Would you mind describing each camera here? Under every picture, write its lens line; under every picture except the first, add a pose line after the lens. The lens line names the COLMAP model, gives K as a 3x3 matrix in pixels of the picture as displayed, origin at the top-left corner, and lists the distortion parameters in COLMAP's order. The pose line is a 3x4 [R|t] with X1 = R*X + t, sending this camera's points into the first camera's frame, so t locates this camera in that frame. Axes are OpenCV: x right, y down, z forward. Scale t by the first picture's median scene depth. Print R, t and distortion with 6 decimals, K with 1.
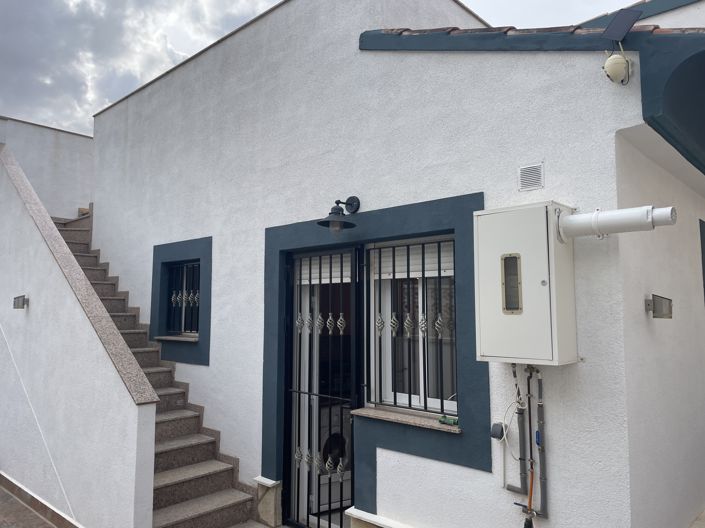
lens RADIAL K [[530.8, 0, 353.0], [0, 530.8, 265.3], [0, 0, 1]] dist [0.087494, -0.107274]
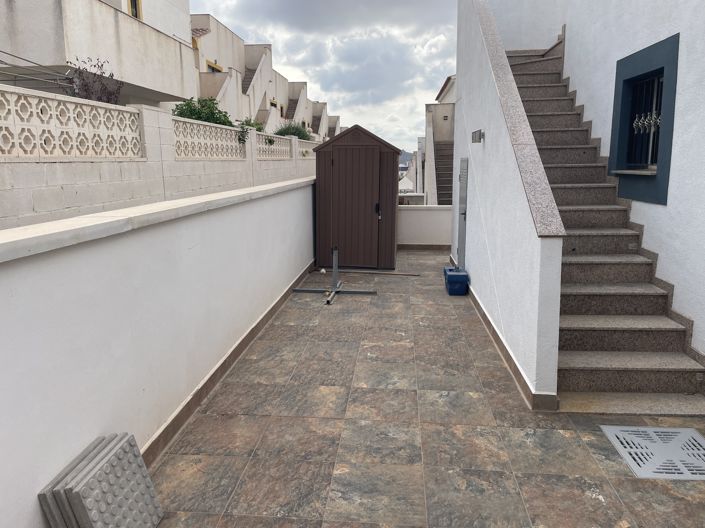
lens RADIAL K [[530.8, 0, 351.3], [0, 530.8, 261.9], [0, 0, 1]] dist [0.087494, -0.107274]
pose [[0.621307, 0.130909, -0.772555, 0.073084], [0.088204, 0.967994, 0.234961, 0.037791], [0.778587, -0.214125, 0.589875, 0.135600]]
